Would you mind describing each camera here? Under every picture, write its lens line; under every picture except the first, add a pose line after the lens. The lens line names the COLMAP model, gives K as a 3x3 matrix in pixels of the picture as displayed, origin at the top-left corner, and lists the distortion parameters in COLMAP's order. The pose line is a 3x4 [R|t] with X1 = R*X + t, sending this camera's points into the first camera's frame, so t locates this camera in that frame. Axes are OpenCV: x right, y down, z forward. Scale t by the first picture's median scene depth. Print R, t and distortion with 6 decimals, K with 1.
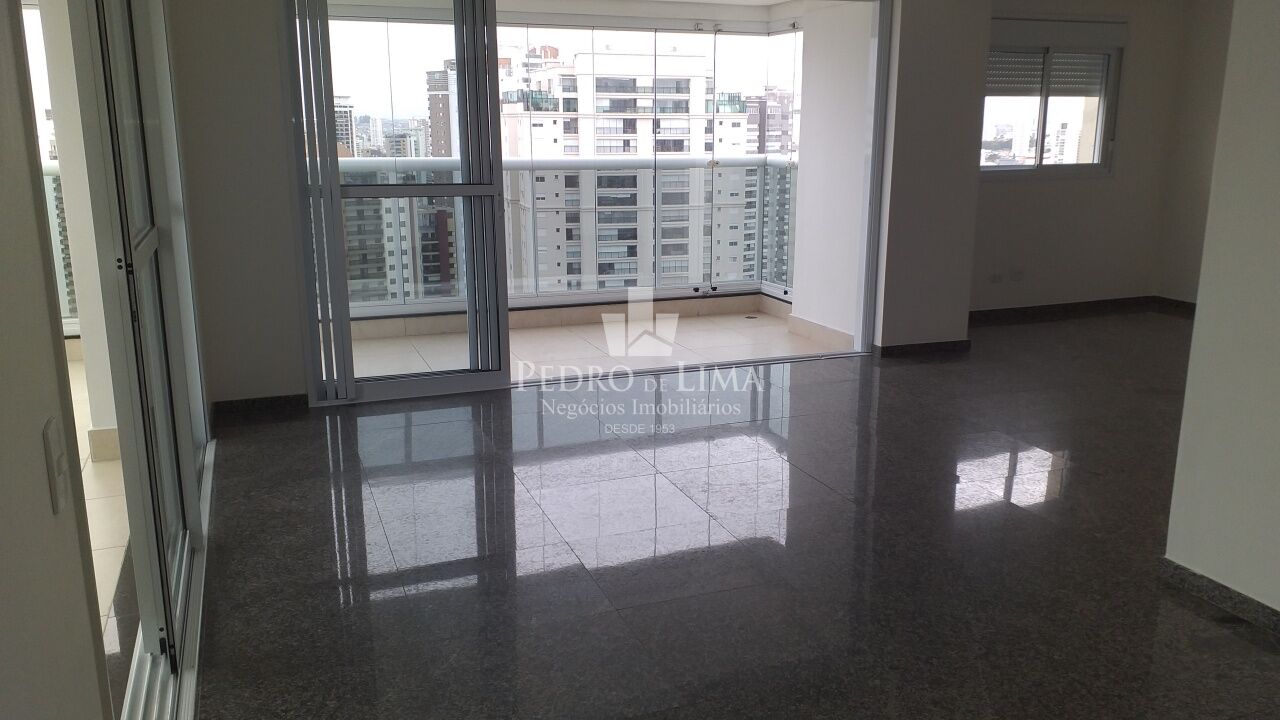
lens RADIAL K [[1009.1, 0, 631.1], [0, 1009.1, 357.8], [0, 0, 1]] dist [0.047410, -0.082575]
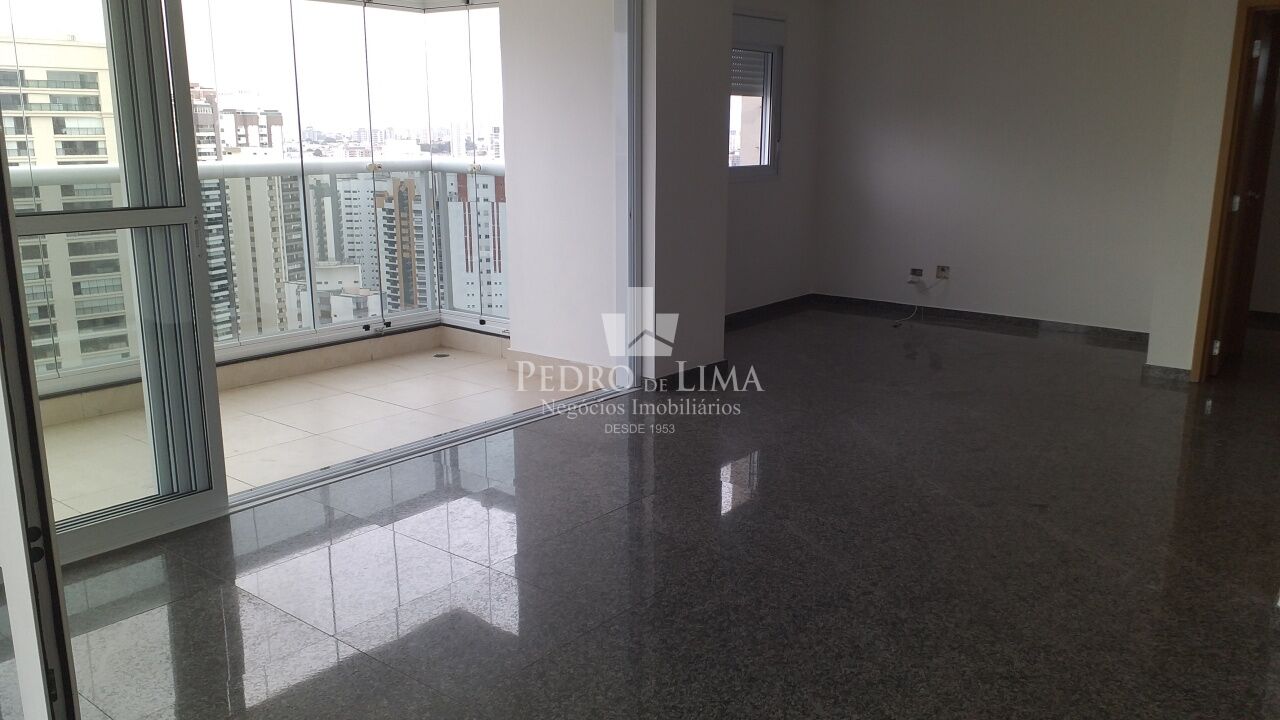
lens RADIAL K [[1009.1, 0, 646.2], [0, 1009.1, 362.4], [0, 0, 1]] dist [0.047410, -0.082575]
pose [[0.858380, -0.109079, 0.501285, -0.149243], [0.108058, 0.993655, 0.031184, -0.041589], [-0.501506, 0.027400, 0.864720, 0.202330]]
